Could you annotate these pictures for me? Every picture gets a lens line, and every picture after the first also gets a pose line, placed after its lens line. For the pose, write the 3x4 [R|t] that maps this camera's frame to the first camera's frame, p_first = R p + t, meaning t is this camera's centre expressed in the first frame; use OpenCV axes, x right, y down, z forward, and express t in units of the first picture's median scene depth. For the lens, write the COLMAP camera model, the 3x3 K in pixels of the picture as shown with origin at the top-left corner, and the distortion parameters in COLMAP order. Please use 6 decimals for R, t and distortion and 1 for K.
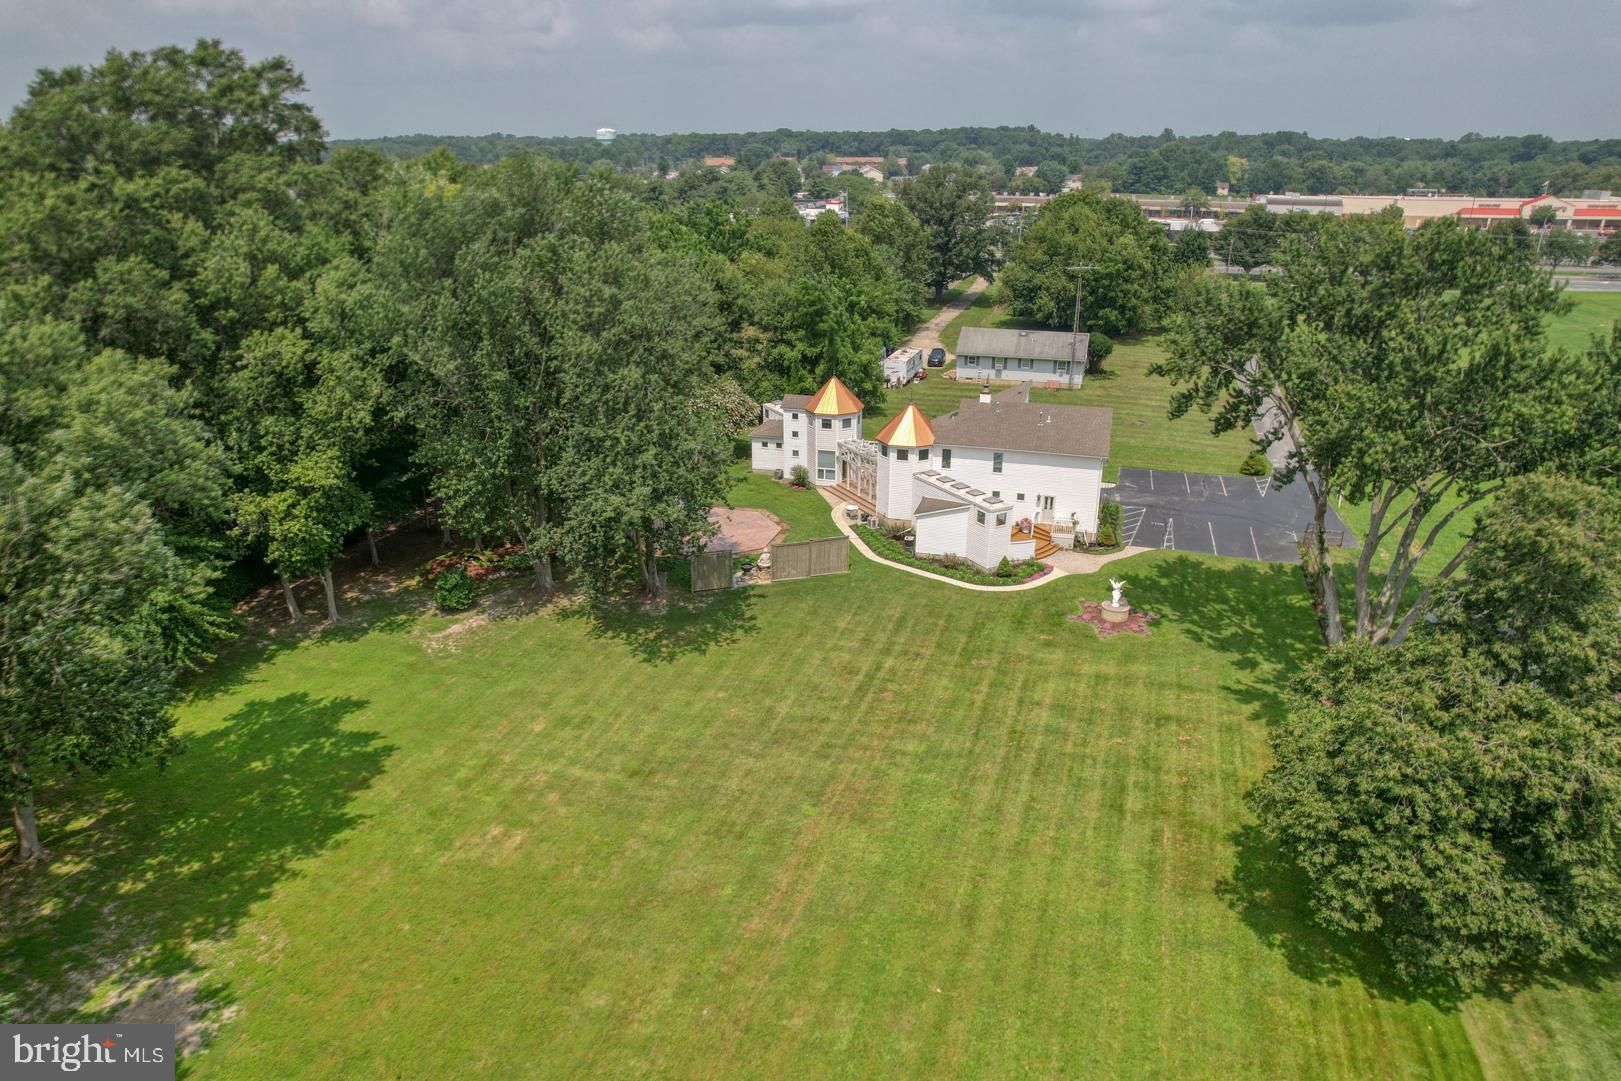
lens RADIAL K [[1044.7, 0, 821.5], [0, 1044.7, 546.5], [0, 0, 1]] dist [-0.046013, 0.003807]
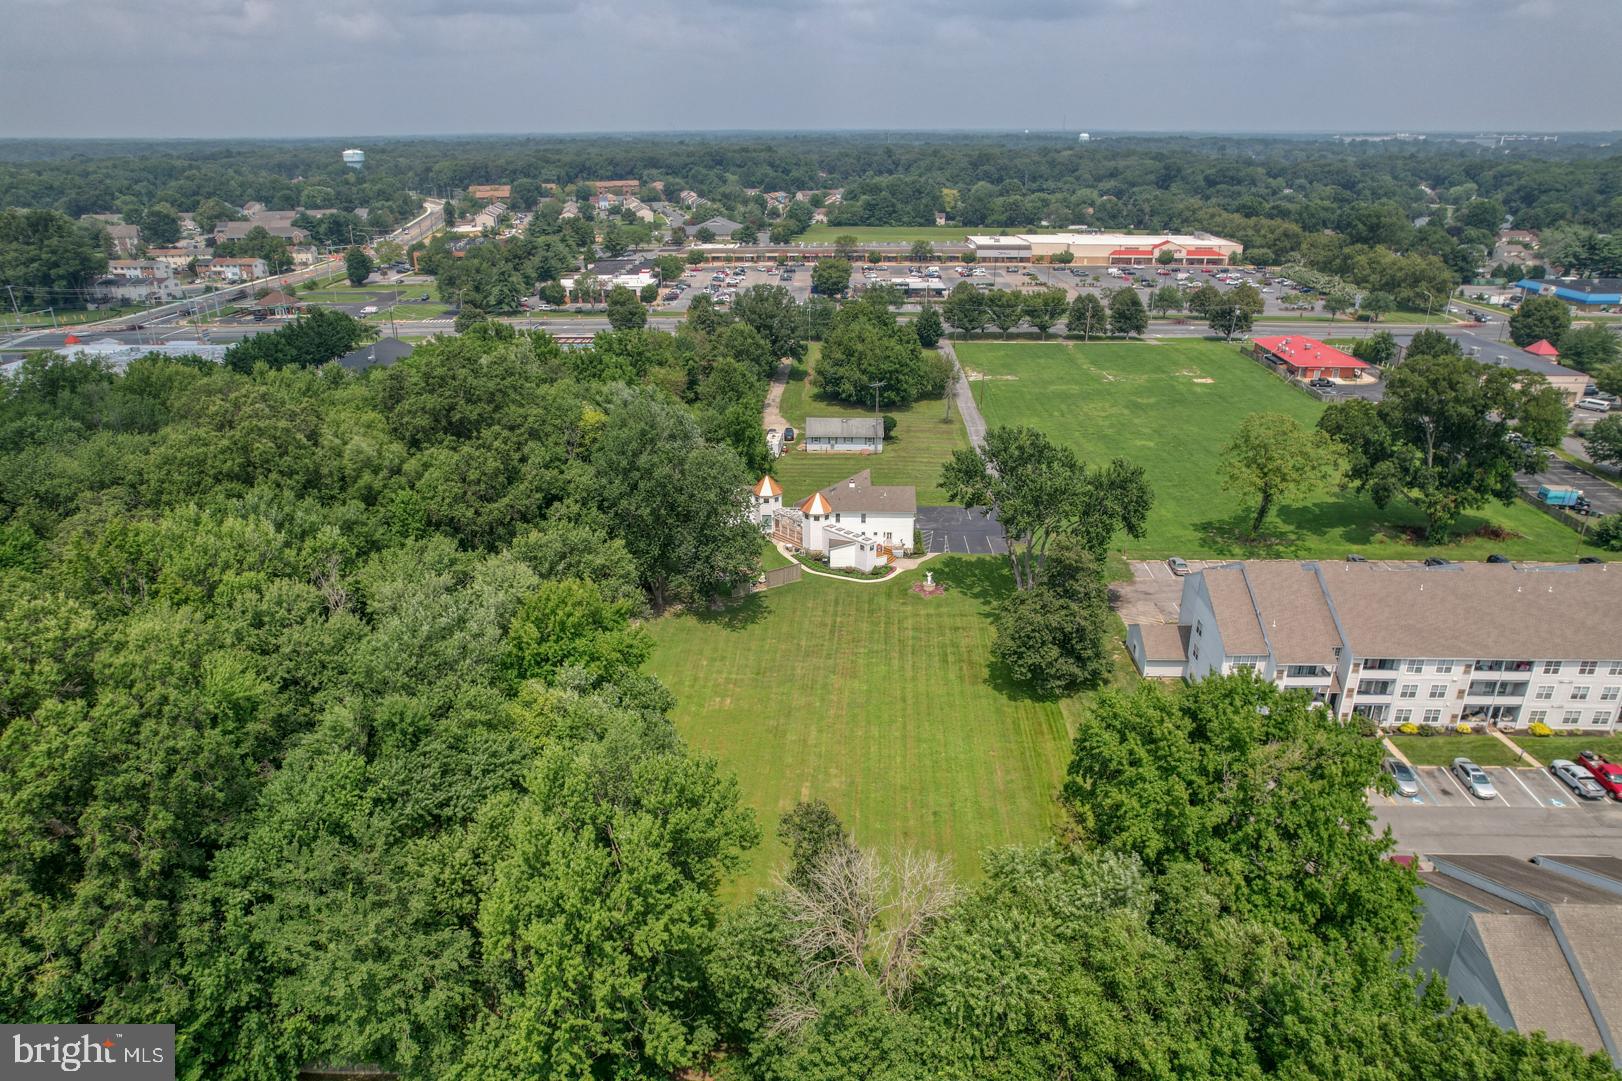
lens RADIAL K [[1045.4, 0, 822.0], [0, 1045.4, 546.5], [0, 0, 1]] dist [-0.046013, 0.003807]
pose [[0.968514, -0.097158, 0.229220, -0.381188], [0.092227, 0.995219, 0.032154, -0.098680], [-0.231248, -0.010001, 0.972844, -0.960712]]
